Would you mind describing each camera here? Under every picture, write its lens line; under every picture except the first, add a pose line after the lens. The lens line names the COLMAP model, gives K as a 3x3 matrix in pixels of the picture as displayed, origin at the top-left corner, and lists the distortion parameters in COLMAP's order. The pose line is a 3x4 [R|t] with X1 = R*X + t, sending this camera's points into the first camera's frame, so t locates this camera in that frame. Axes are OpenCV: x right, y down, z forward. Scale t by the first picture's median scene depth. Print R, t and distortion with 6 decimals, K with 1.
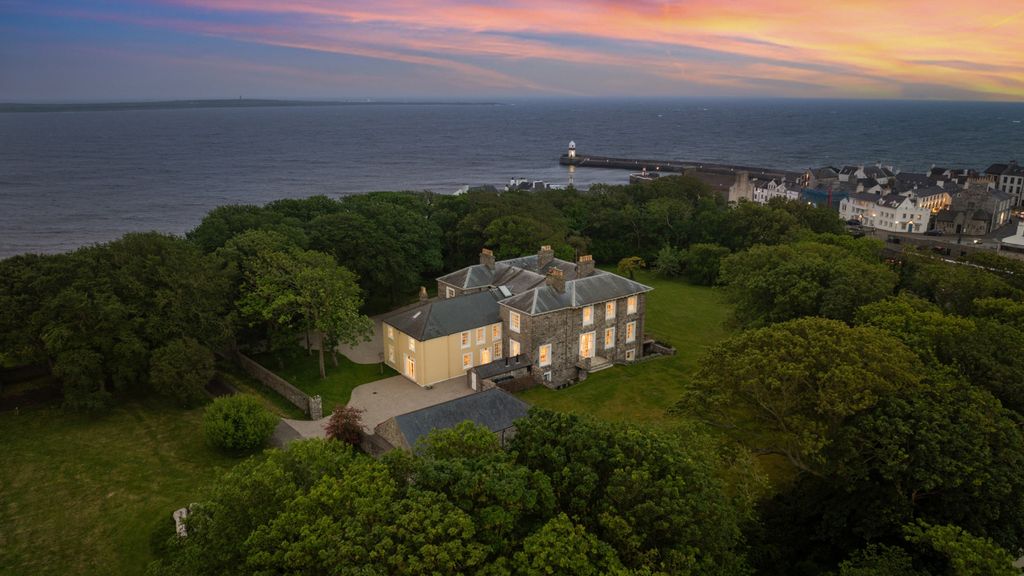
lens RADIAL K [[699.9, 0, 513.8], [0, 699.9, 286.7], [0, 0, 1]] dist [-0.019368, -0.002224]
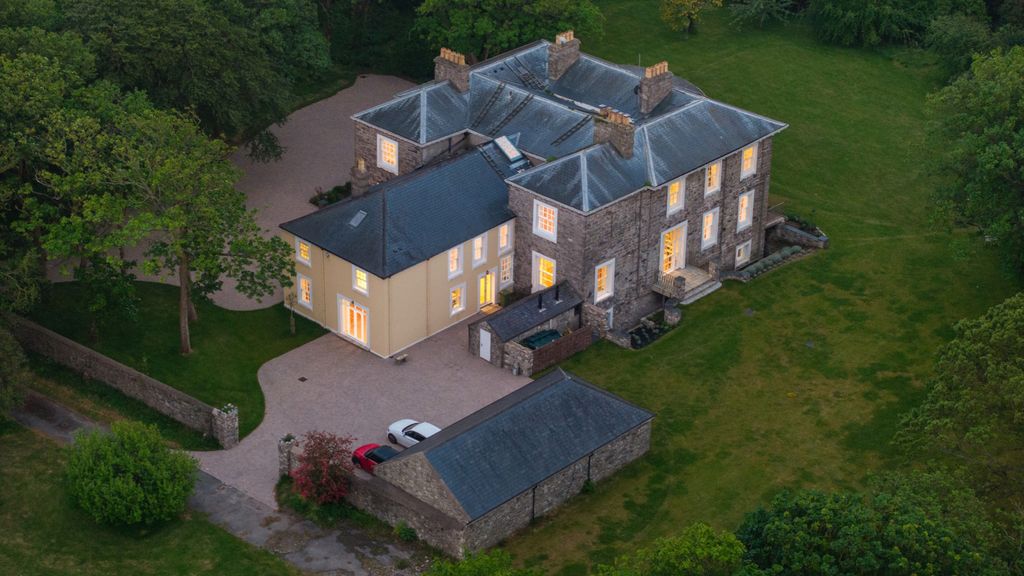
lens RADIAL K [[1976.3, 0, 510.9], [0, 1976.3, 287.8], [0, 0, 1]] dist [-0.100490, 0.000000]
pose [[0.986501, -0.061579, 0.151737, -0.247772], [0.024947, 0.972301, 0.232397, -0.241944], [-0.161845, -0.225474, 0.960712, -0.417797]]
